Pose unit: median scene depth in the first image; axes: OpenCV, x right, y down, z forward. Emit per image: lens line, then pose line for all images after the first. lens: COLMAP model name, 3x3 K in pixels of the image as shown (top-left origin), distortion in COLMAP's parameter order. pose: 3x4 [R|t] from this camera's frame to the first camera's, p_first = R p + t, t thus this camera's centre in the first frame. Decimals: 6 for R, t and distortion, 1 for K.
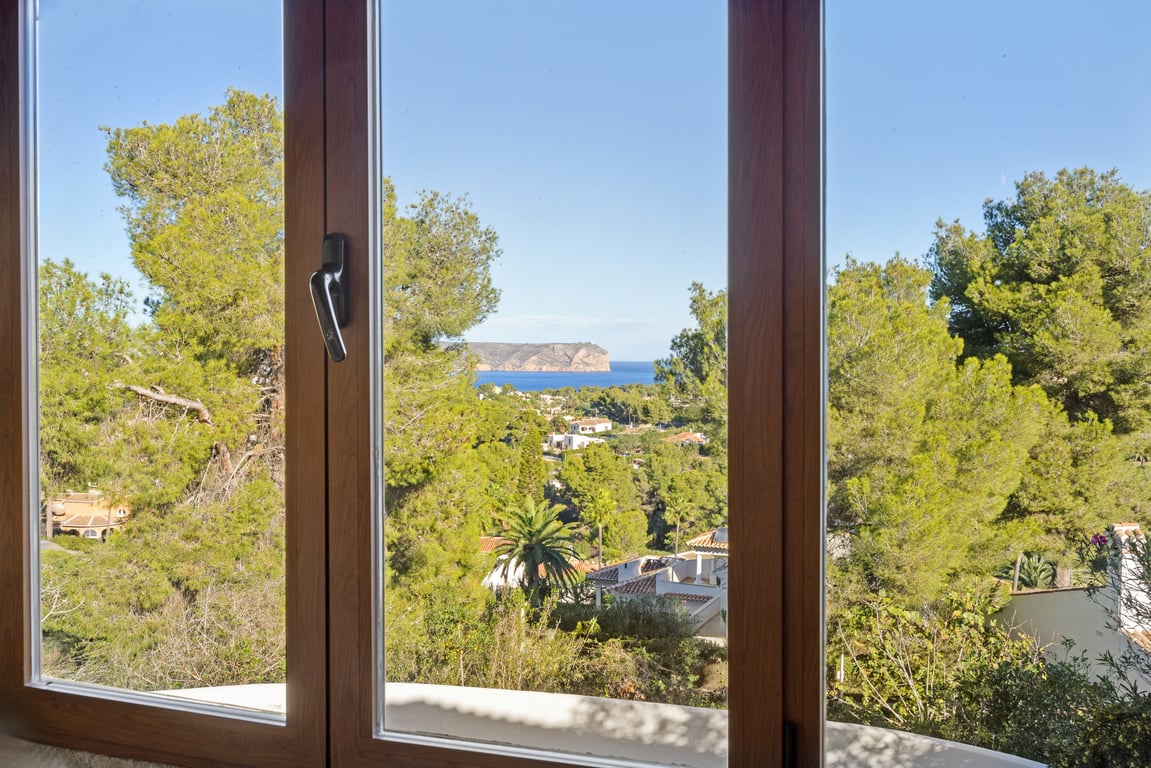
lens RADIAL K [[1058.8, 0, 575.5], [0, 1058.8, 384.0], [0, 0, 1]] dist [-0.004371, 0.003370]
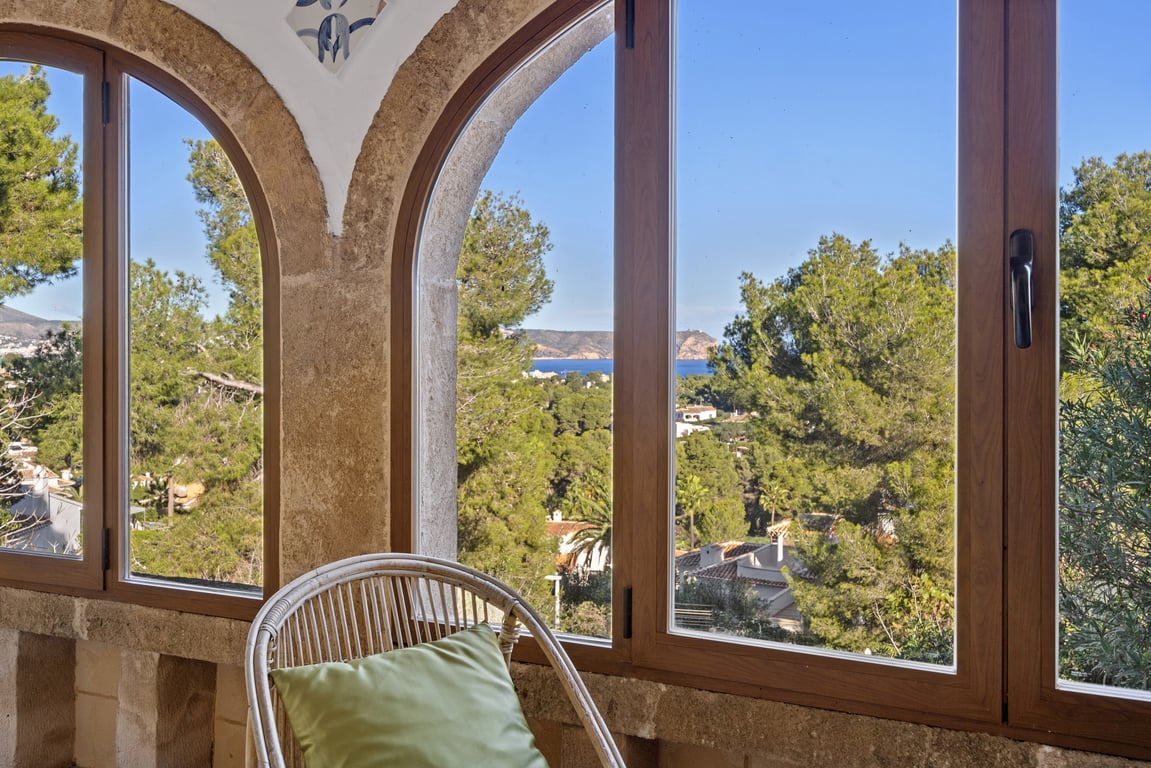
lens RADIAL K [[1052.7, 0, 576.6], [0, 1052.7, 343.3], [0, 0, 1]] dist [0.000356, 0.001325]
pose [[0.994692, -0.004939, -0.102783, 0.054474], [0.002124, 0.999620, -0.027480, 0.001424], [0.102880, 0.027116, 0.994324, -0.036574]]
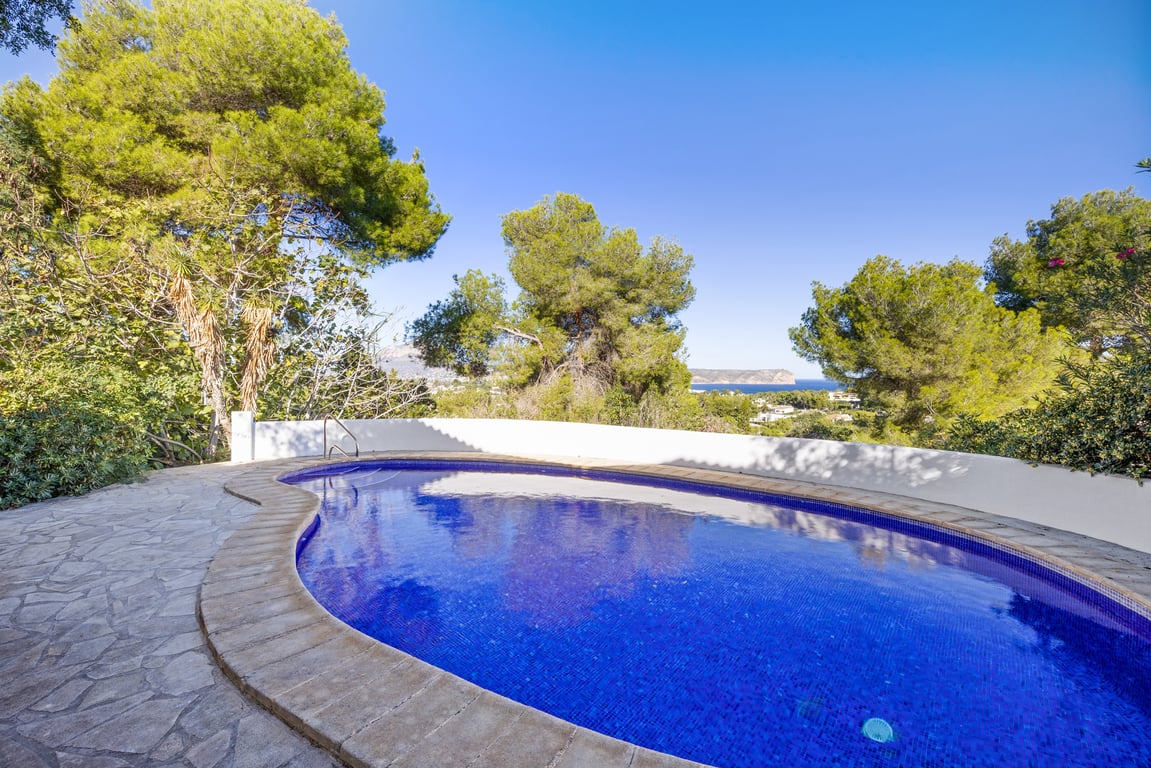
lens RADIAL K [[516.2, 0, 569.8], [0, 516.2, 380.3], [0, 0, 1]] dist [-0.012668, -0.000004]
pose [[0.928065, -0.003053, -0.372405, 0.052738], [-0.005200, 0.999763, -0.021154, 0.085228], [0.372381, 0.021569, 0.927829, 0.071741]]
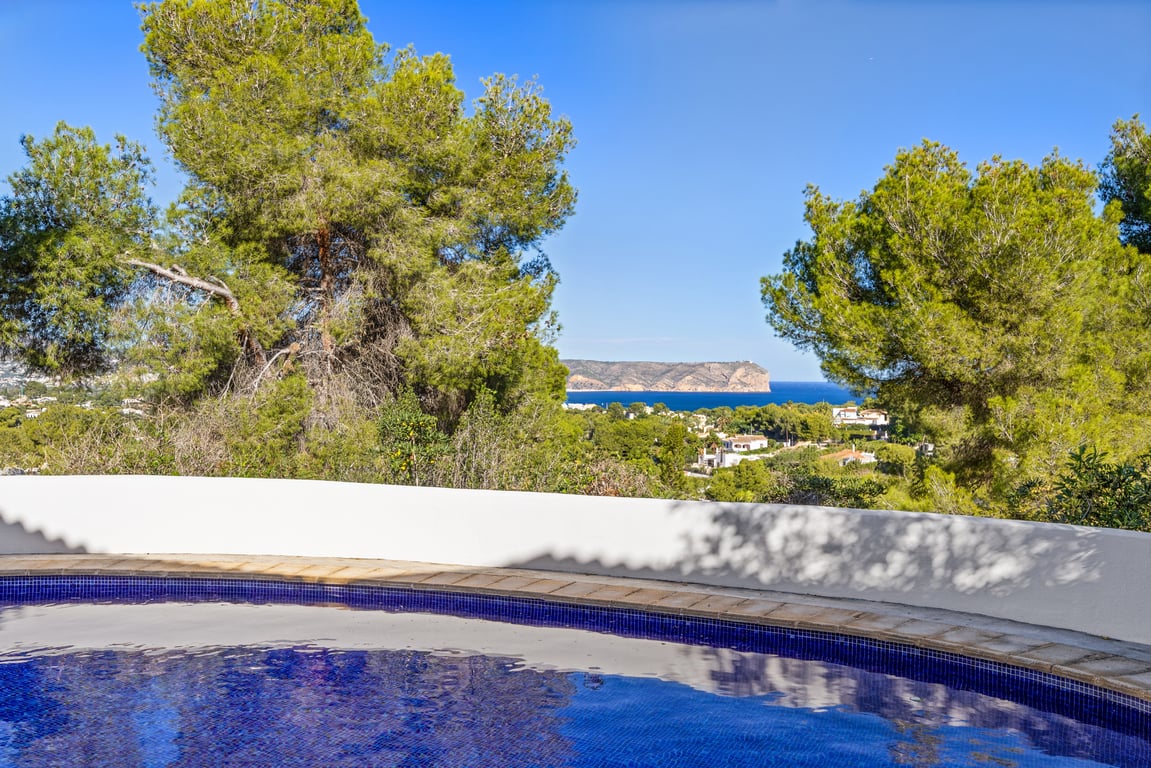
lens RADIAL K [[1107.3, 0, 575.5], [0, 1107.3, 384.0], [0, 0, 1]] dist [-0.005954, 0.007505]
pose [[0.989837, -0.003164, -0.142170, 0.051923], [0.000054, 0.999761, -0.021871, 0.085028], [0.142205, 0.021641, 0.989601, 0.078790]]
